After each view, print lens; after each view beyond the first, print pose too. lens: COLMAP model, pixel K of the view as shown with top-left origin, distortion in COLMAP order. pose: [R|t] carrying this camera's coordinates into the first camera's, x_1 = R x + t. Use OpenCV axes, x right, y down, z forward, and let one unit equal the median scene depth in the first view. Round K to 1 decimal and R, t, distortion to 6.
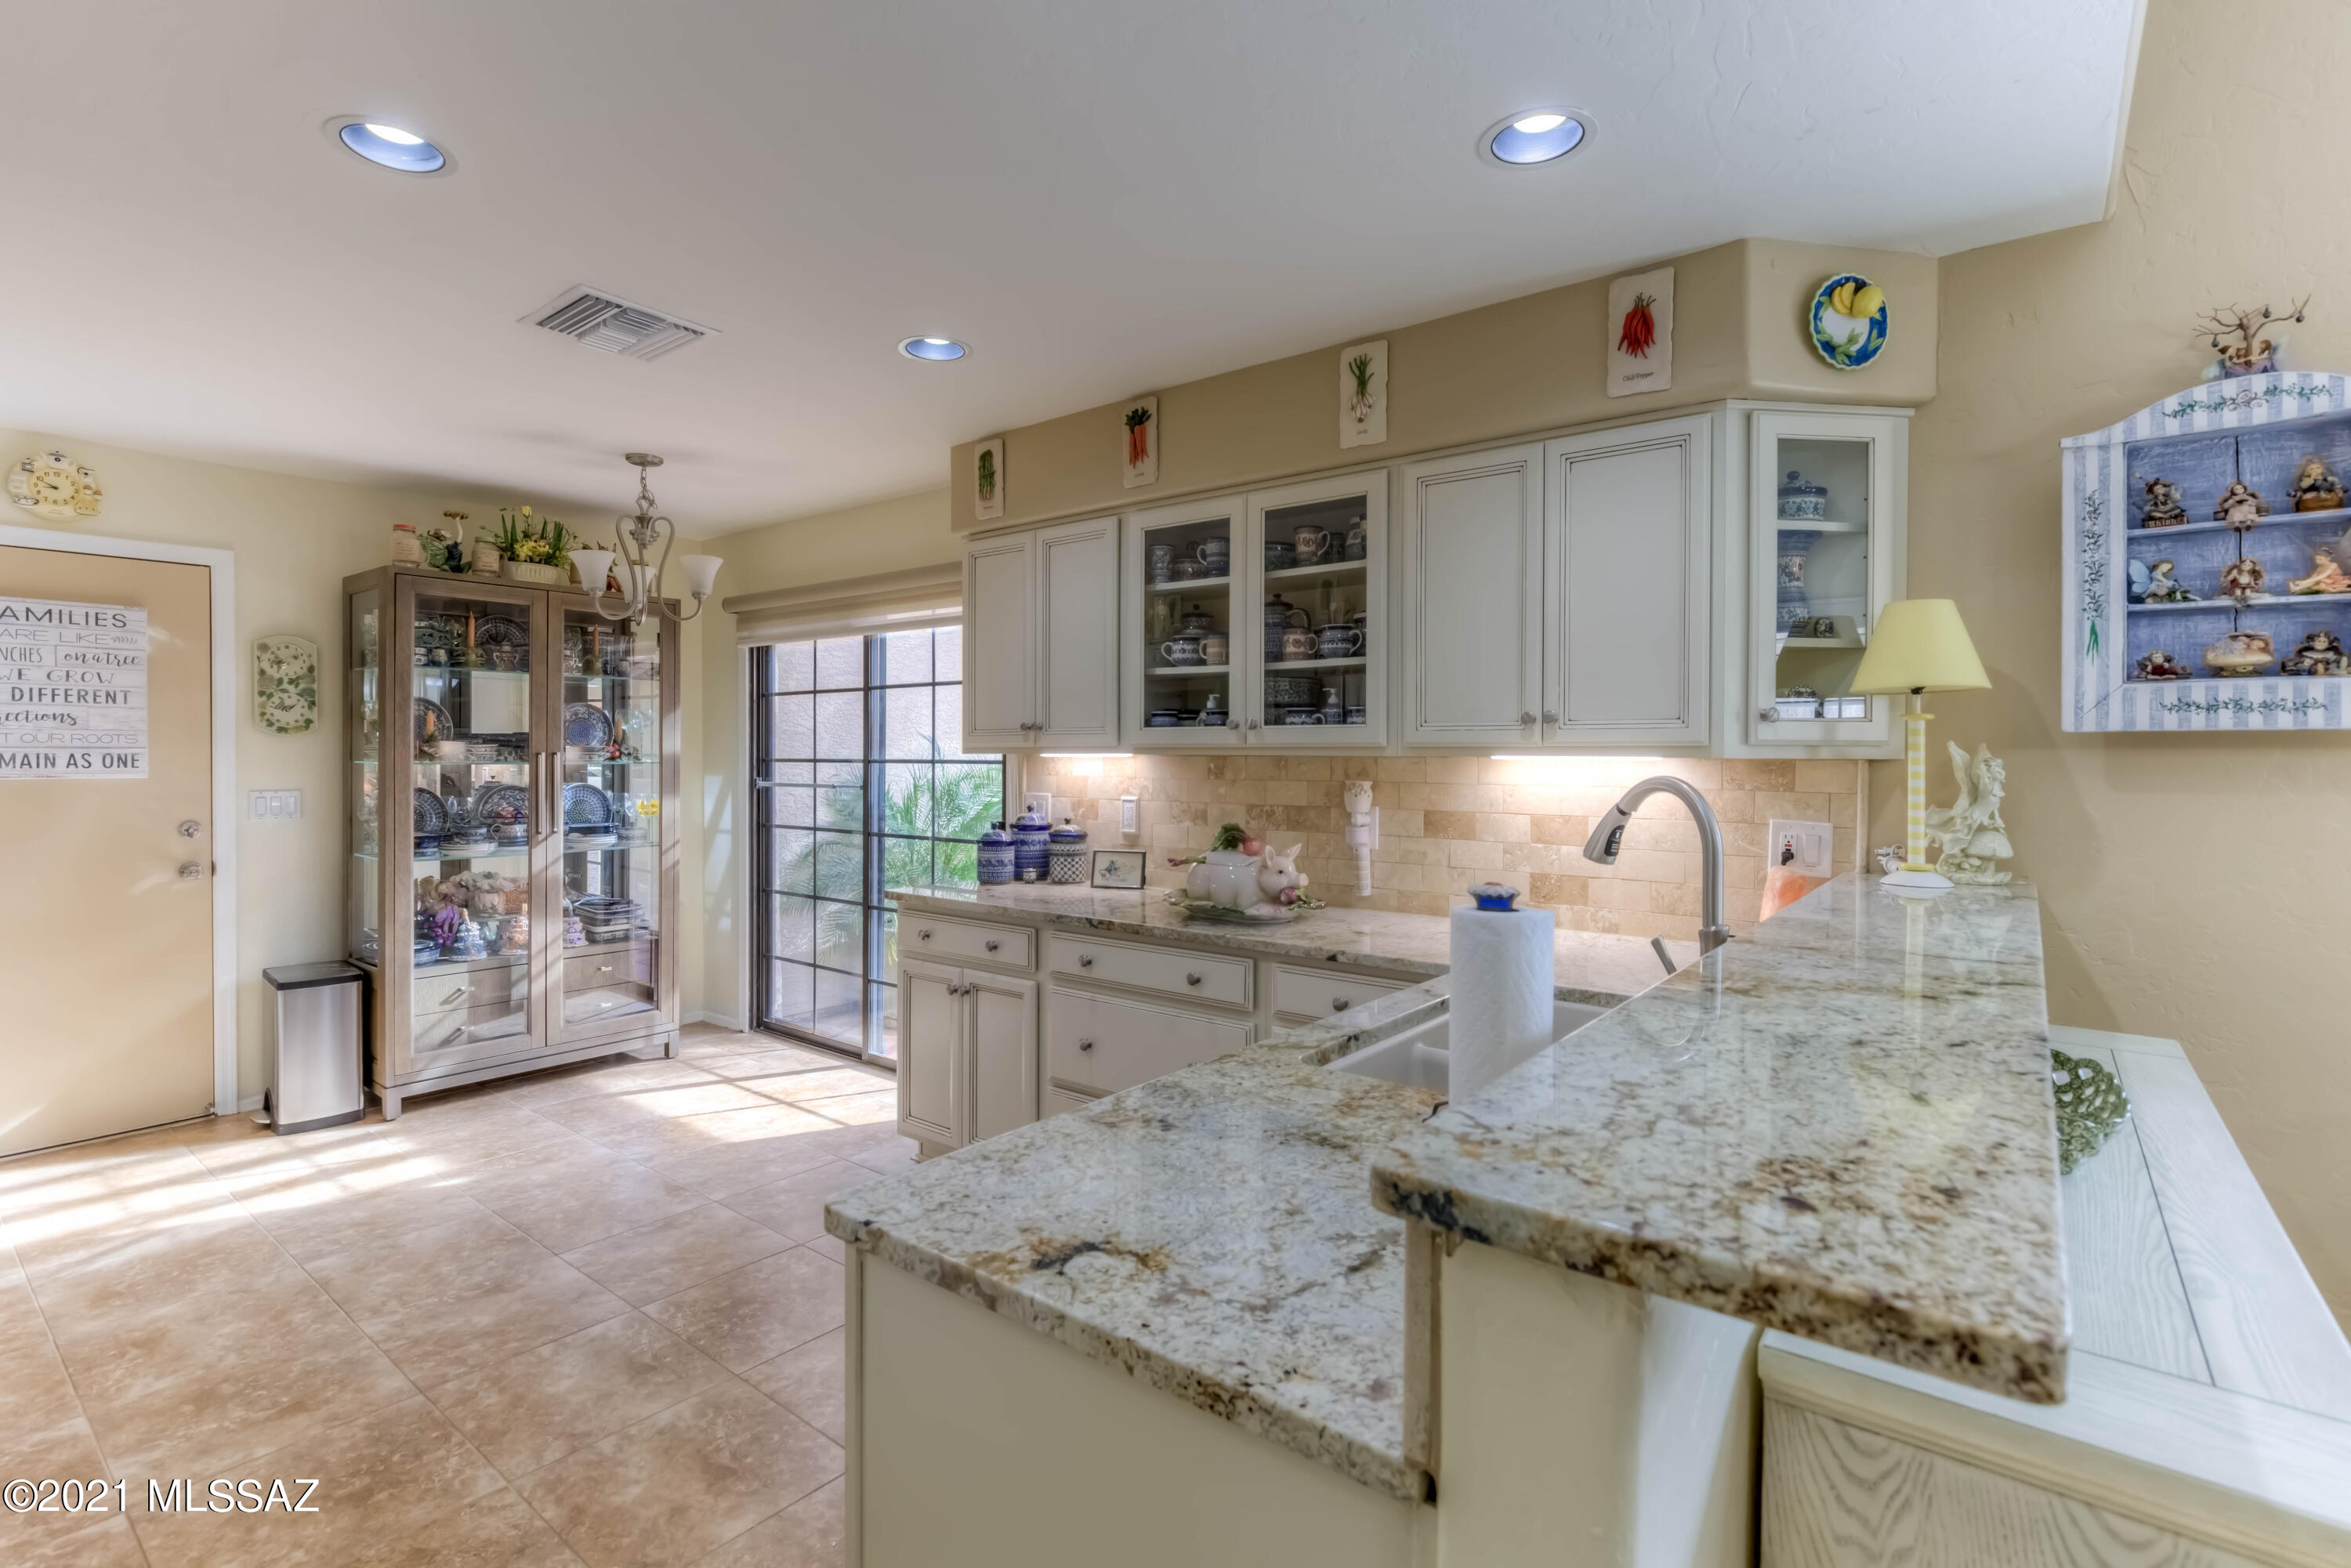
lens RADIAL K [[1090.6, 0, 1171.9], [0, 1090.6, 761.1], [0, 0, 1]] dist [-0.017145, 0.000058]
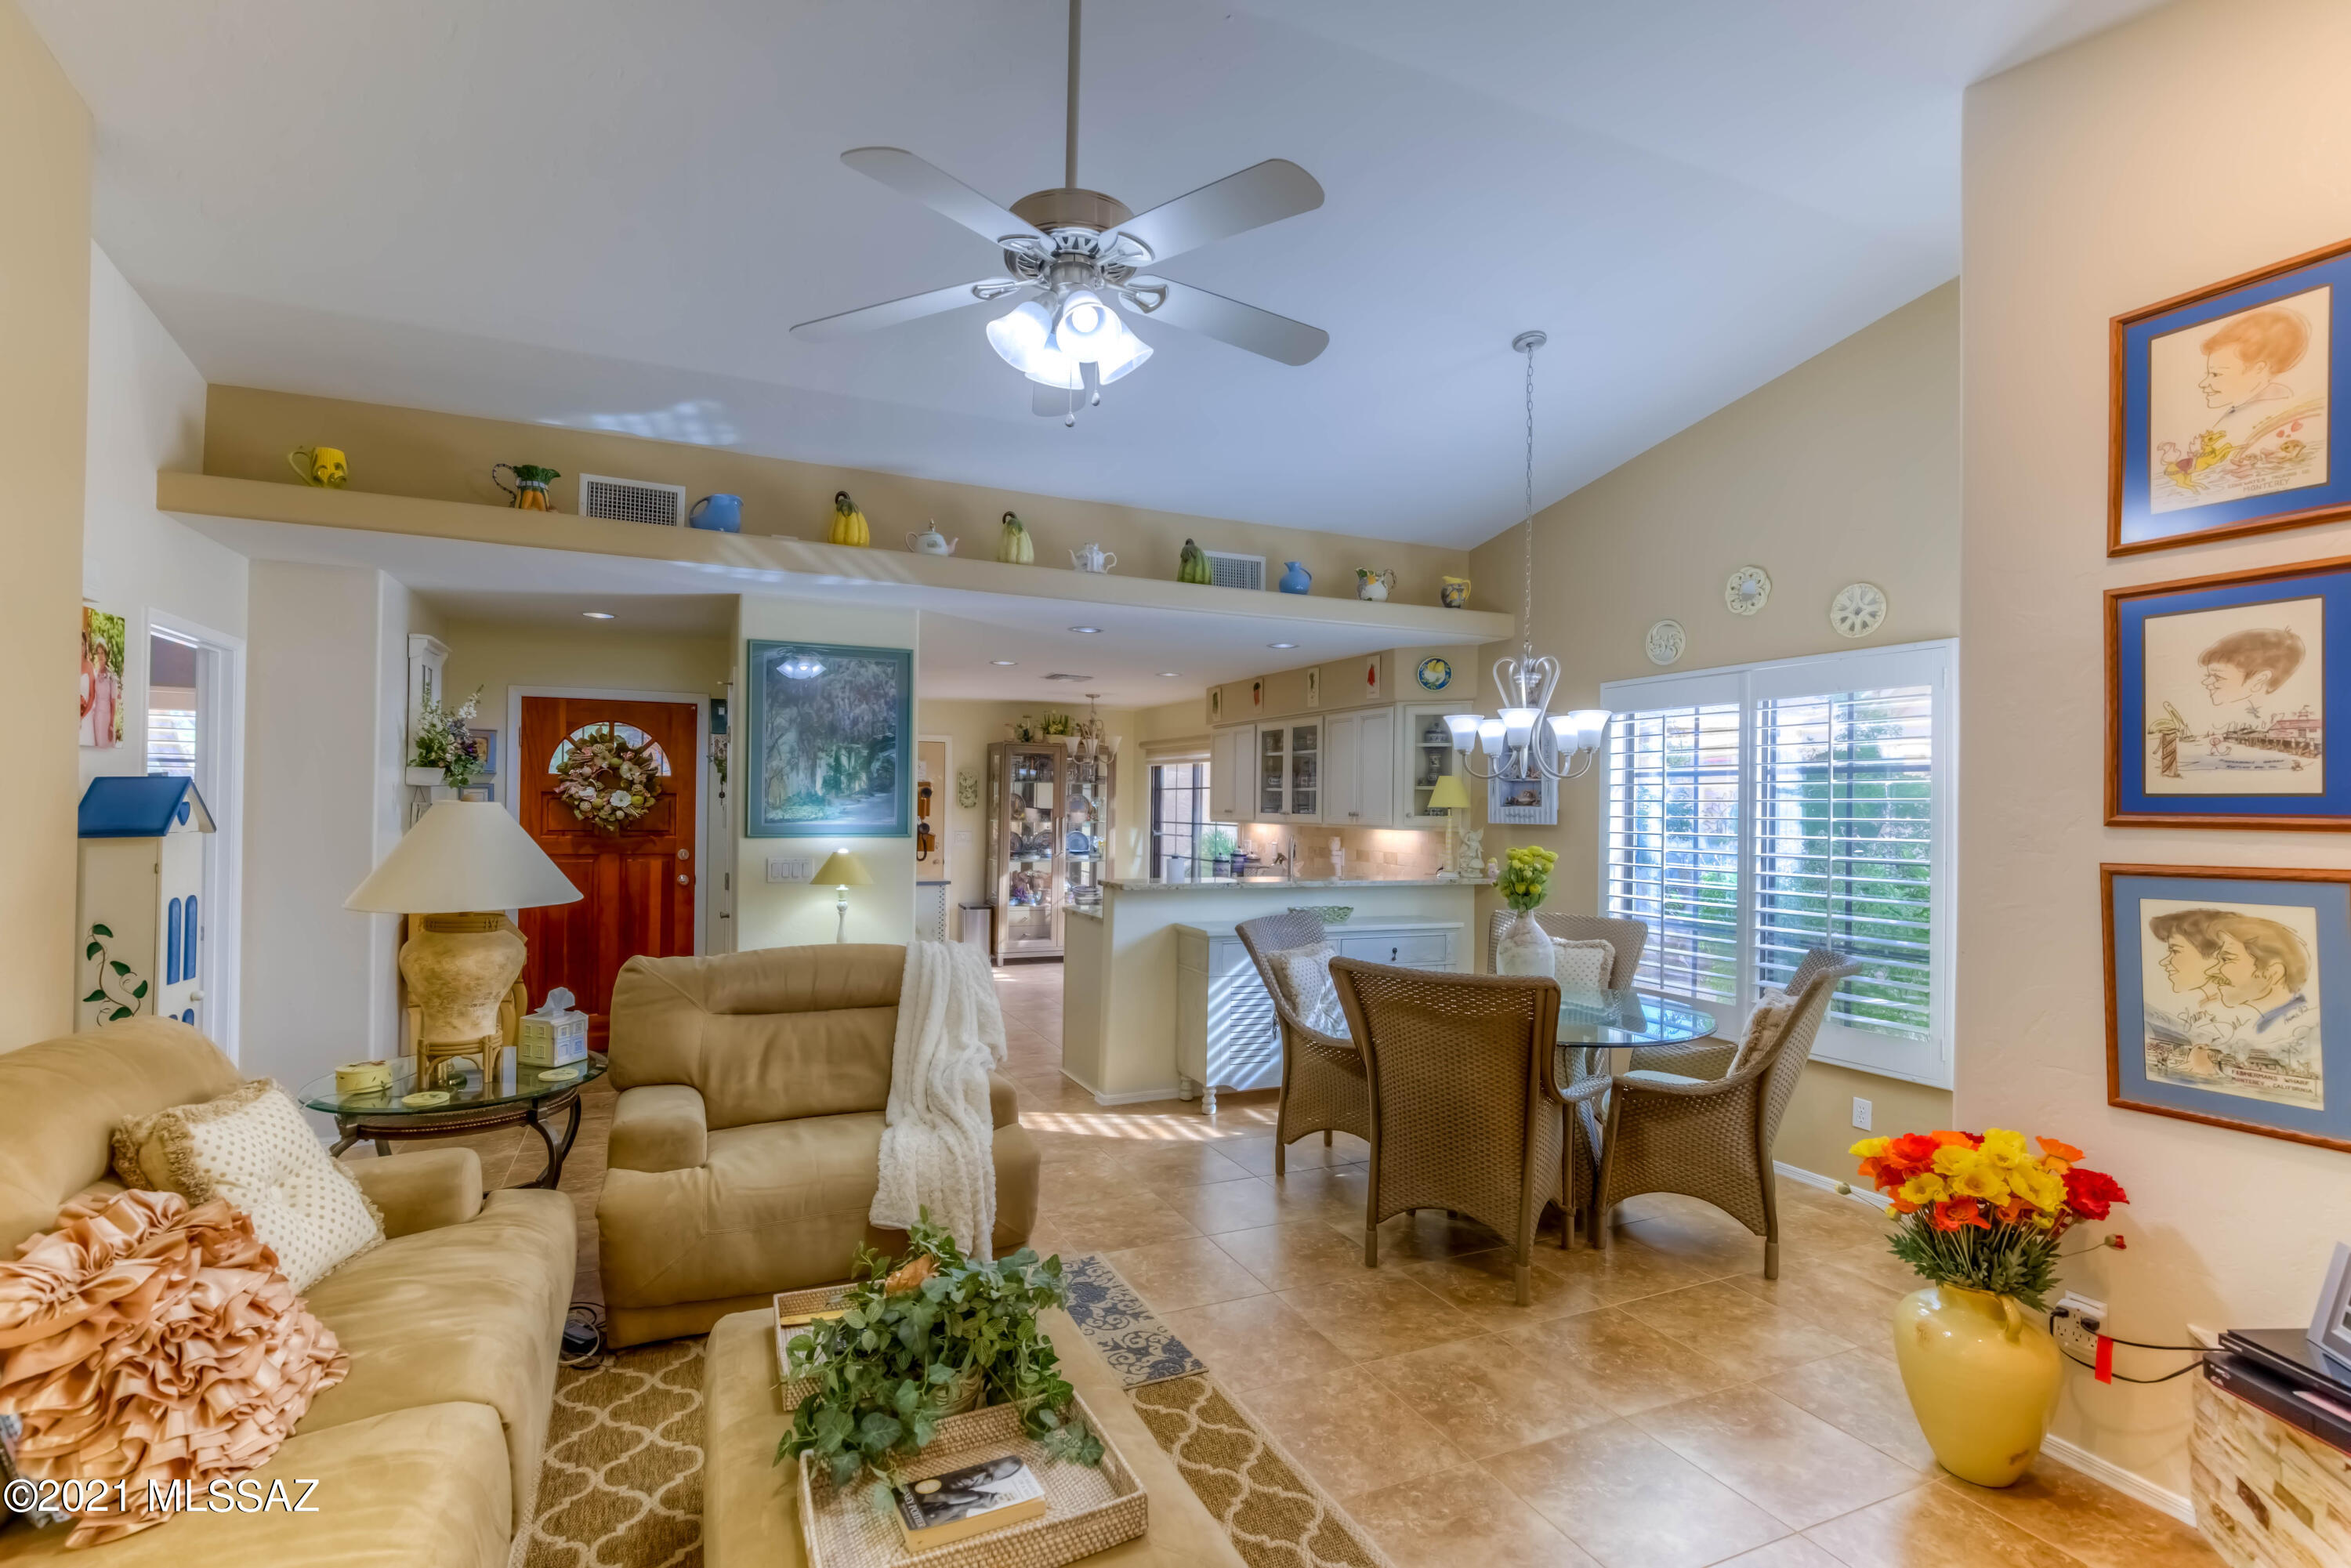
lens RADIAL K [[1102.4, 0, 1170.3], [0, 1102.4, 807.4], [0, 0, 1]] dist [-0.008777, 0.001596]
pose [[0.888395, 0.010992, -0.458949, 0.850218], [-0.015301, 0.999867, -0.005672, -0.024103], [0.458825, 0.012062, 0.888445, -1.168501]]
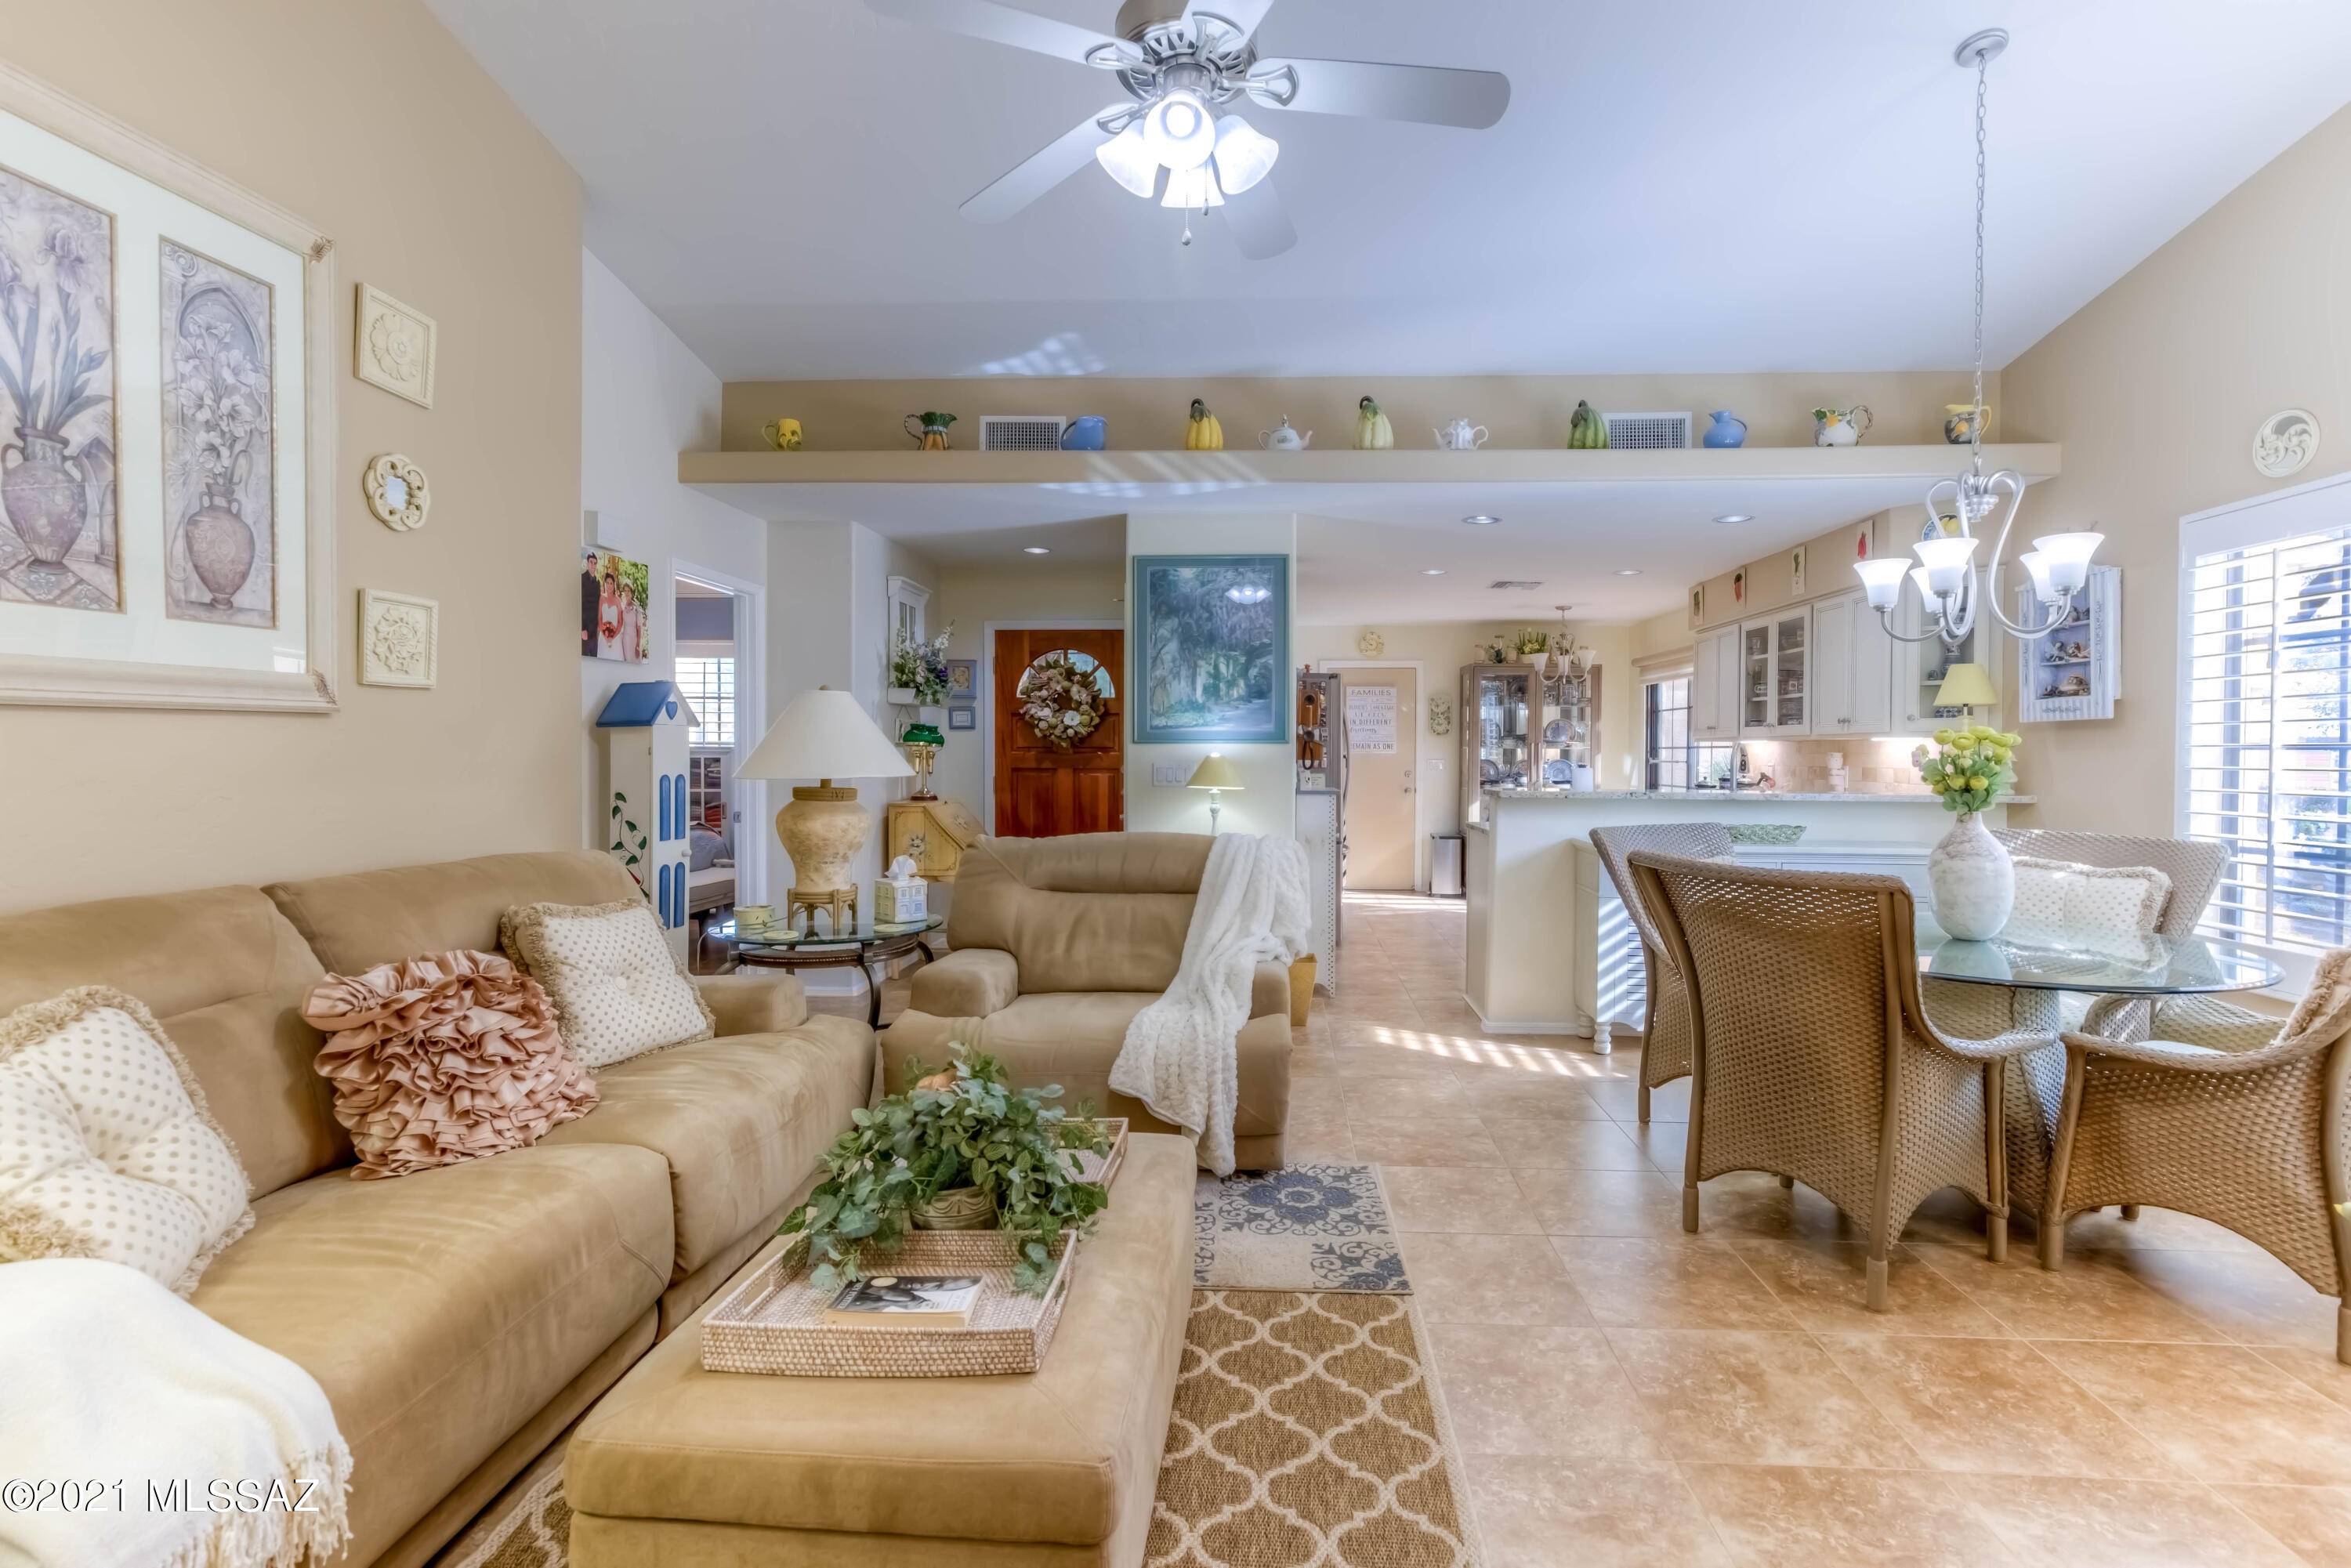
lens RADIAL K [[1117.6, 0, 1215.8], [0, 1117.6, 781.5], [0, 0, 1]] dist [-0.009831, 0.000158]
pose [[0.582865, 0.021009, -0.812297, 1.022732], [-0.008811, 0.999770, 0.019536, 0.036685], [0.812521, -0.004229, 0.582916, -0.958319]]
